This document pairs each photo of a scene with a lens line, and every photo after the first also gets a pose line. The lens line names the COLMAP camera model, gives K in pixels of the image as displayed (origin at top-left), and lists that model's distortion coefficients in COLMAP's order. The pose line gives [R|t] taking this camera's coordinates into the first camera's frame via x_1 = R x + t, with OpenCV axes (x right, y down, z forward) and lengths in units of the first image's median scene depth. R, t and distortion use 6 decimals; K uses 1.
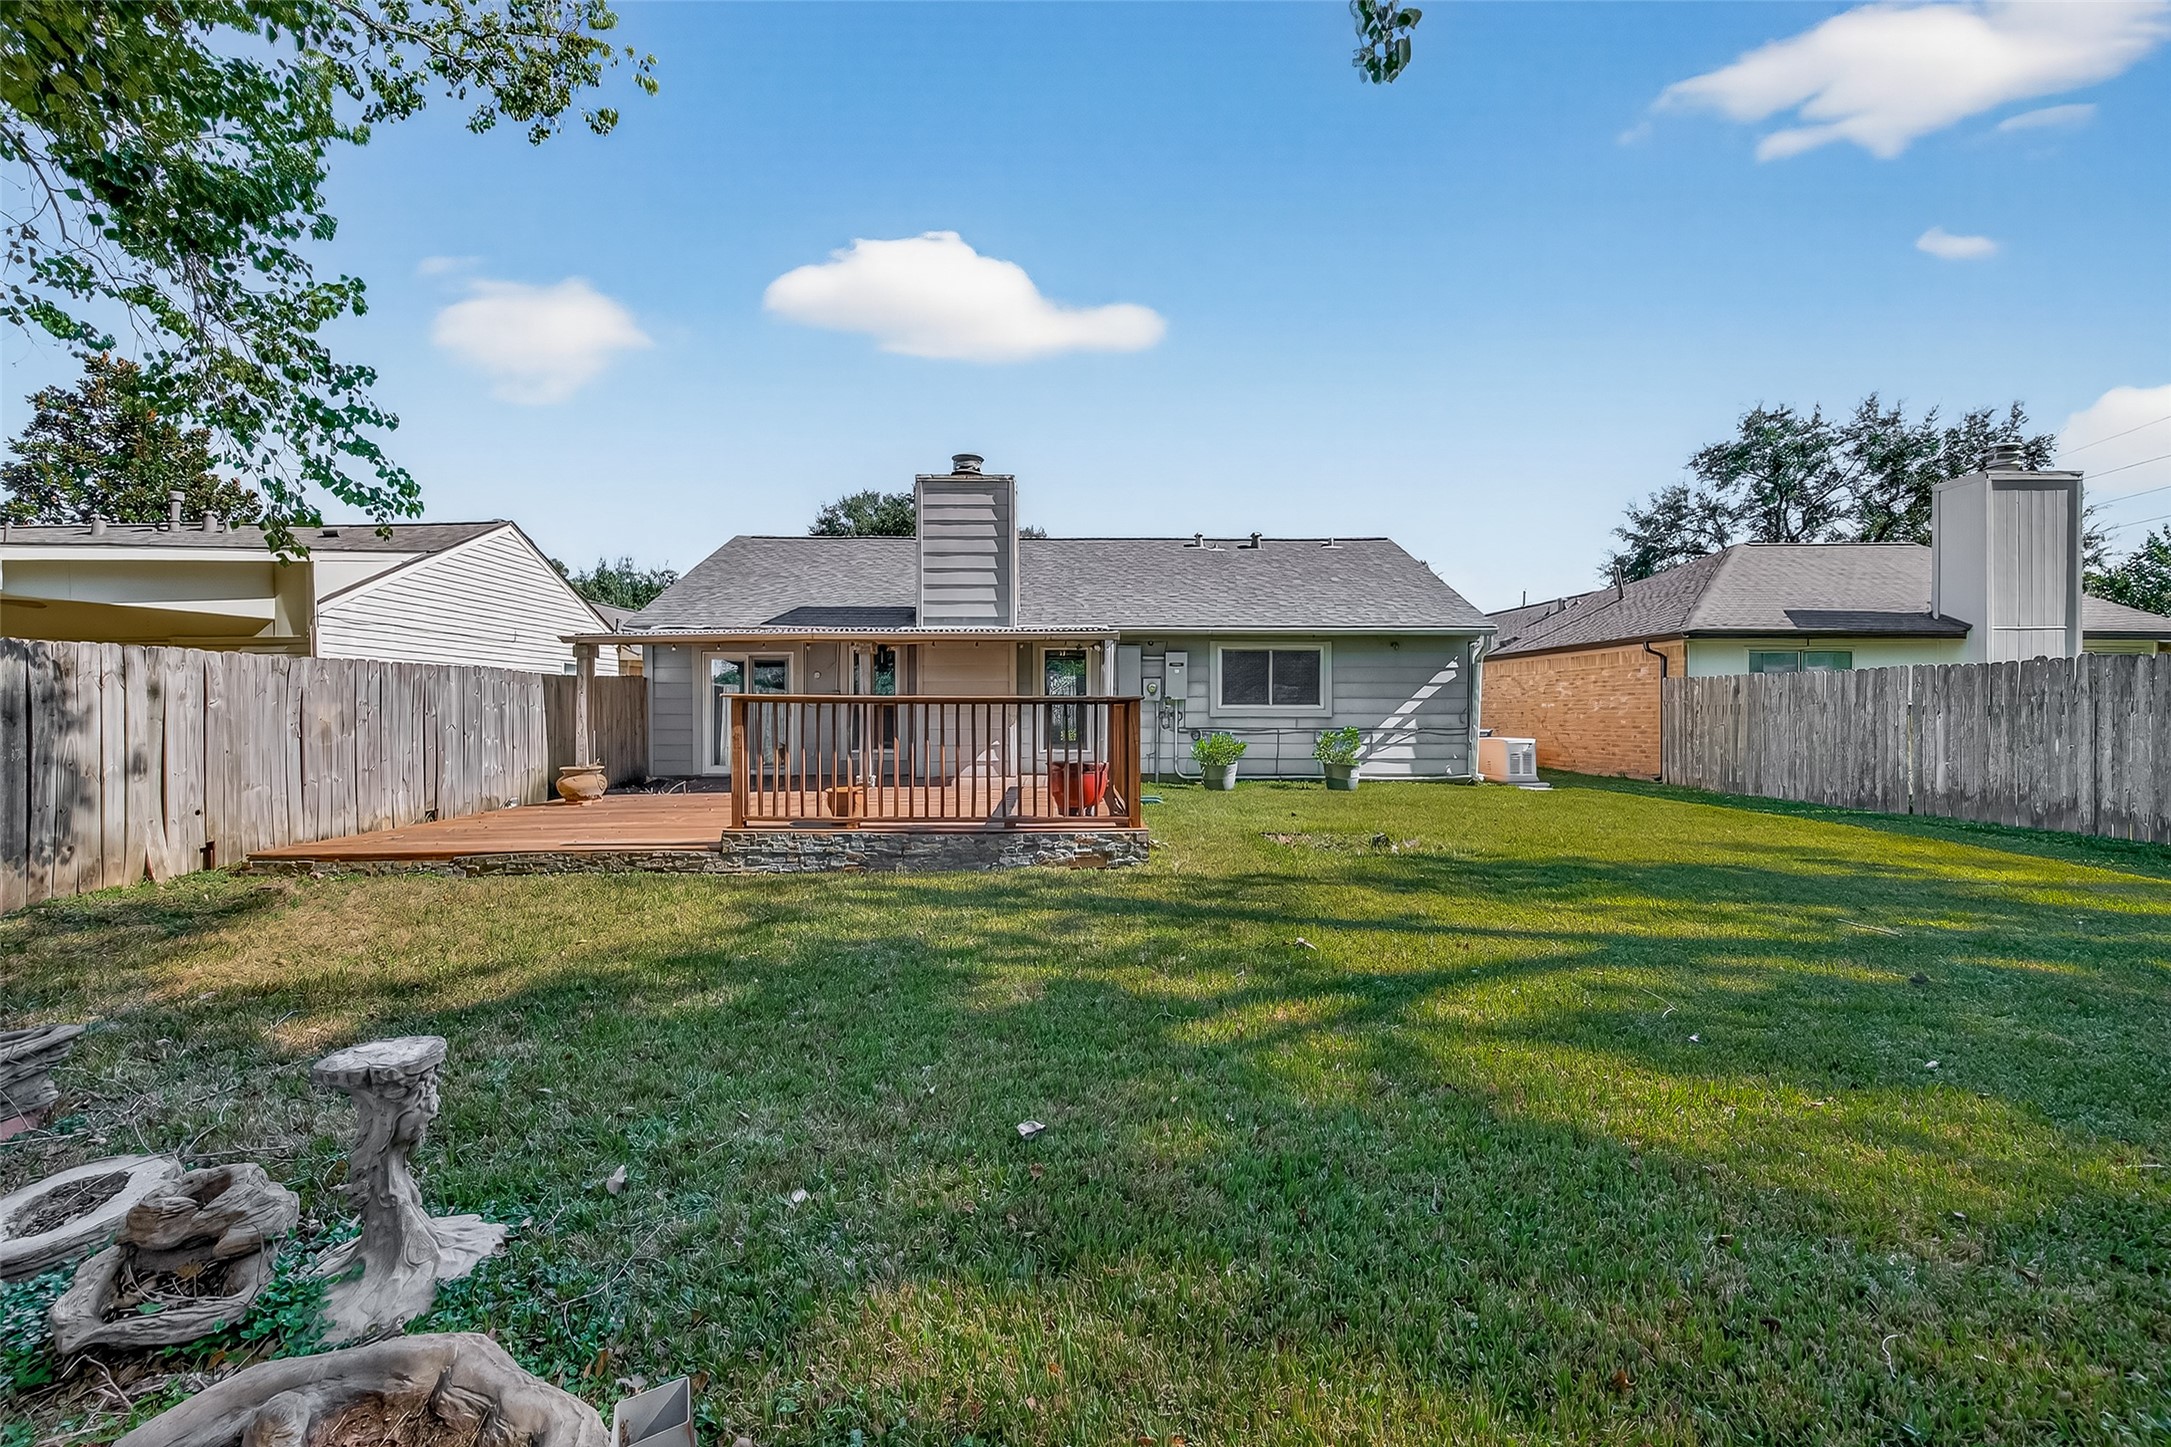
lens RADIAL K [[872.8, 0, 1087.0], [0, 872.8, 718.3], [0, 0, 1]] dist [0.008690, -0.000199]
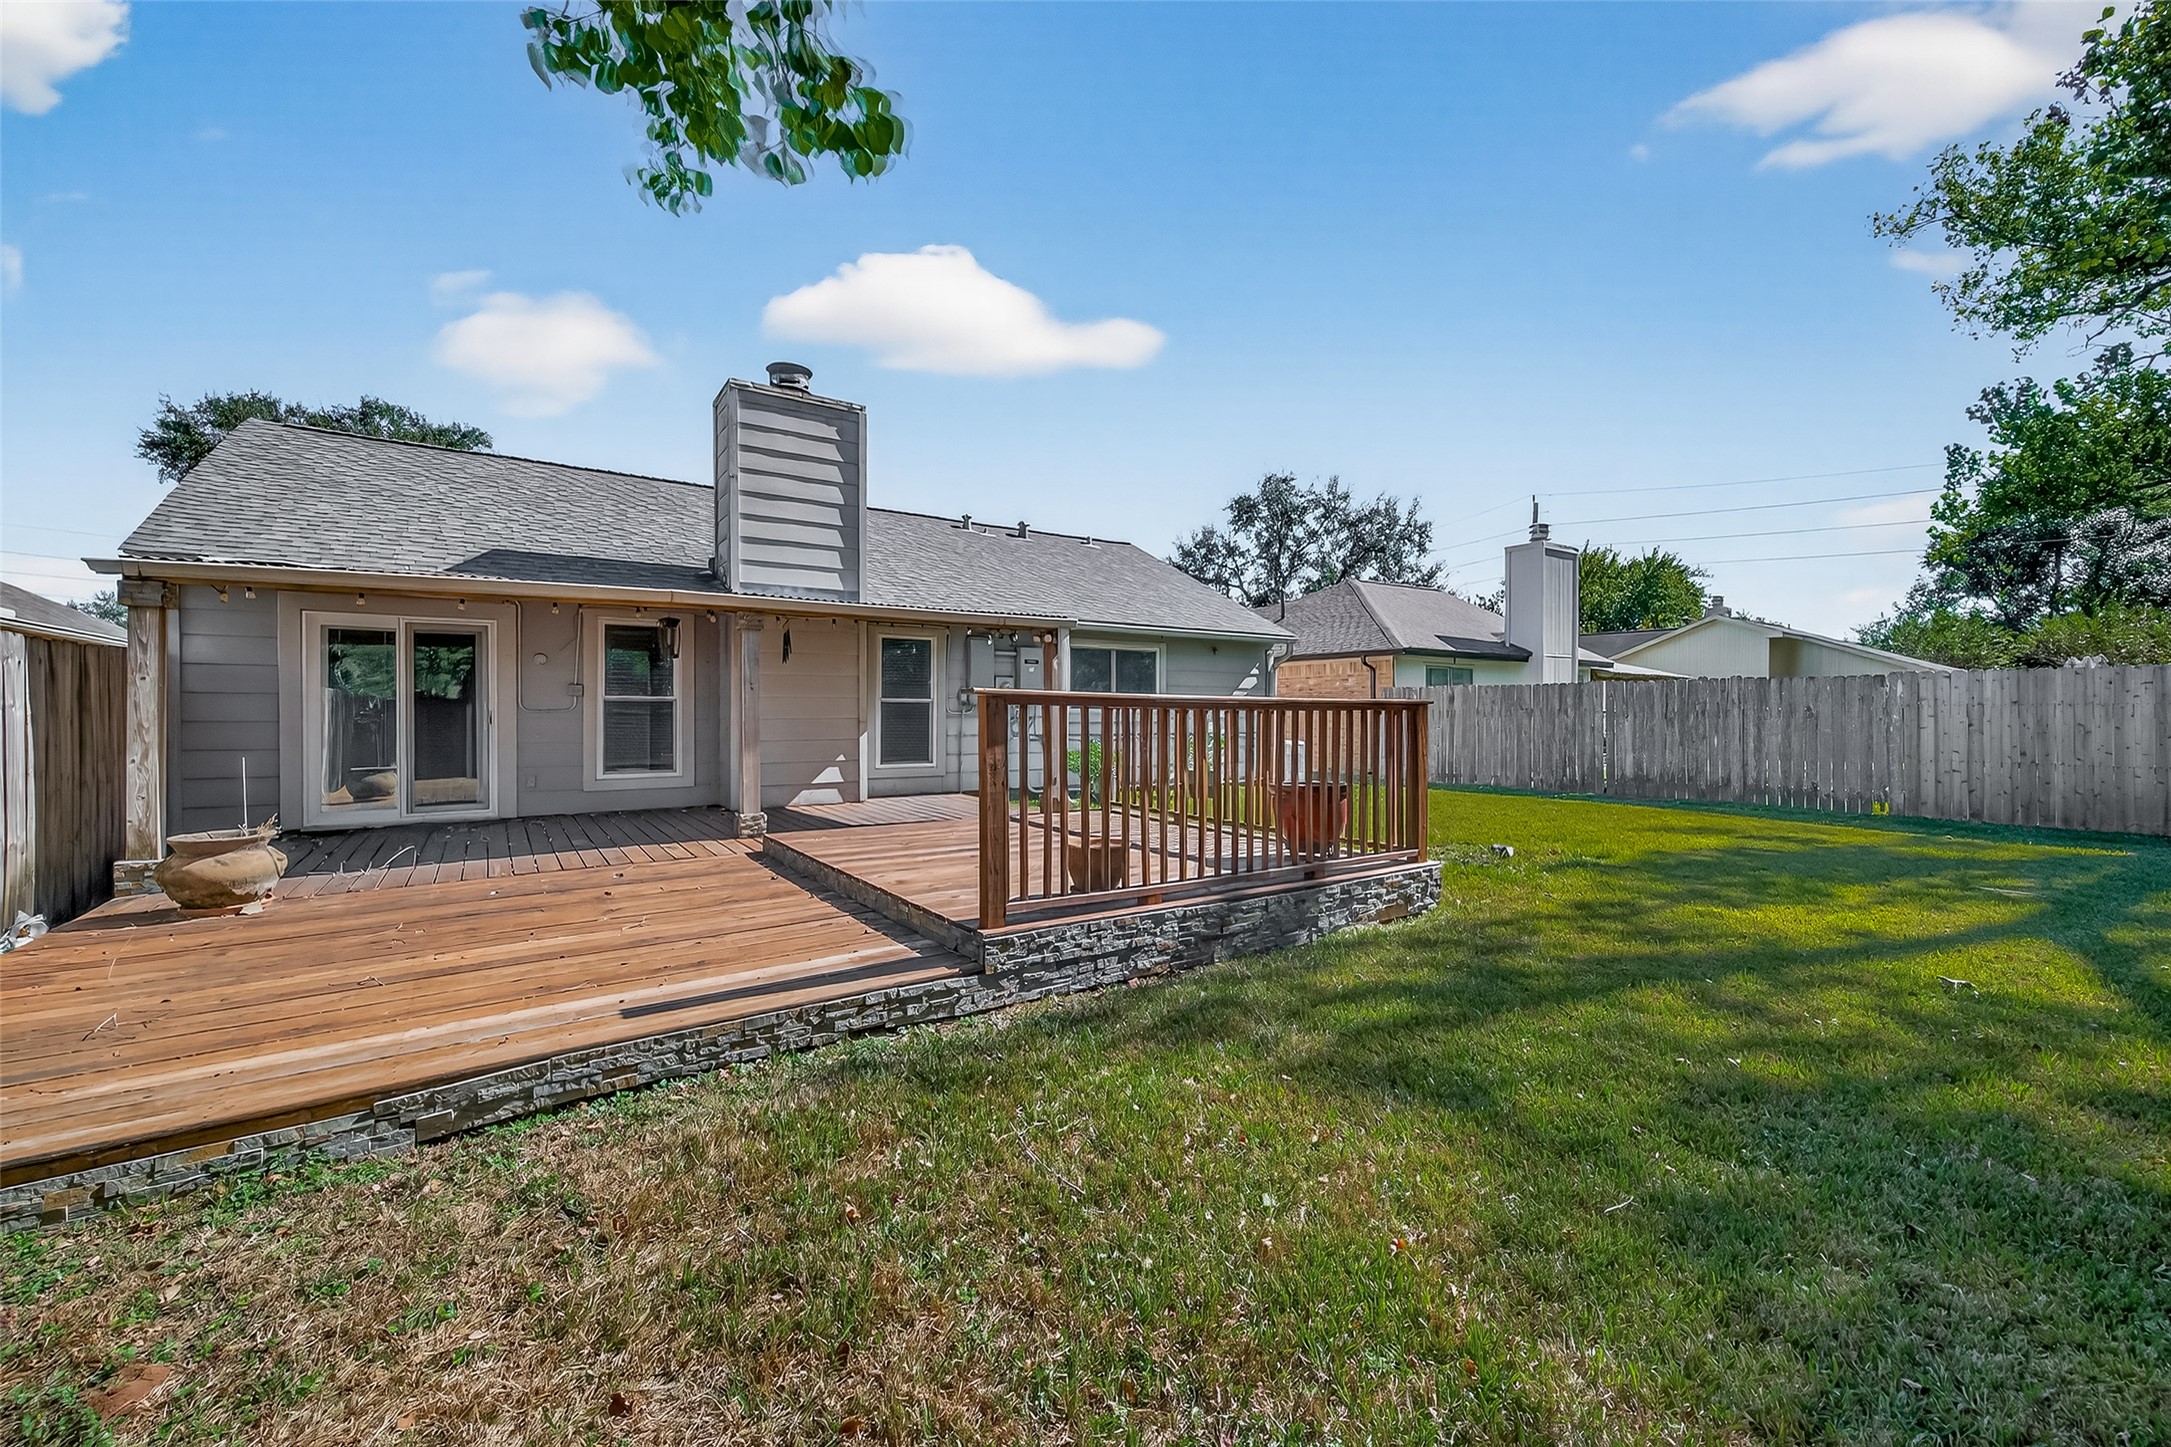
lens RADIAL K [[872.8, 0, 1087.0], [0, 872.8, 718.3], [0, 0, 1]] dist [0.008690, -0.000199]
pose [[0.836803, -0.002108, 0.547500, -0.412030], [0.003653, 0.999992, -0.001734, -0.004801], [-0.547492, 0.003451, 0.836804, 0.310821]]
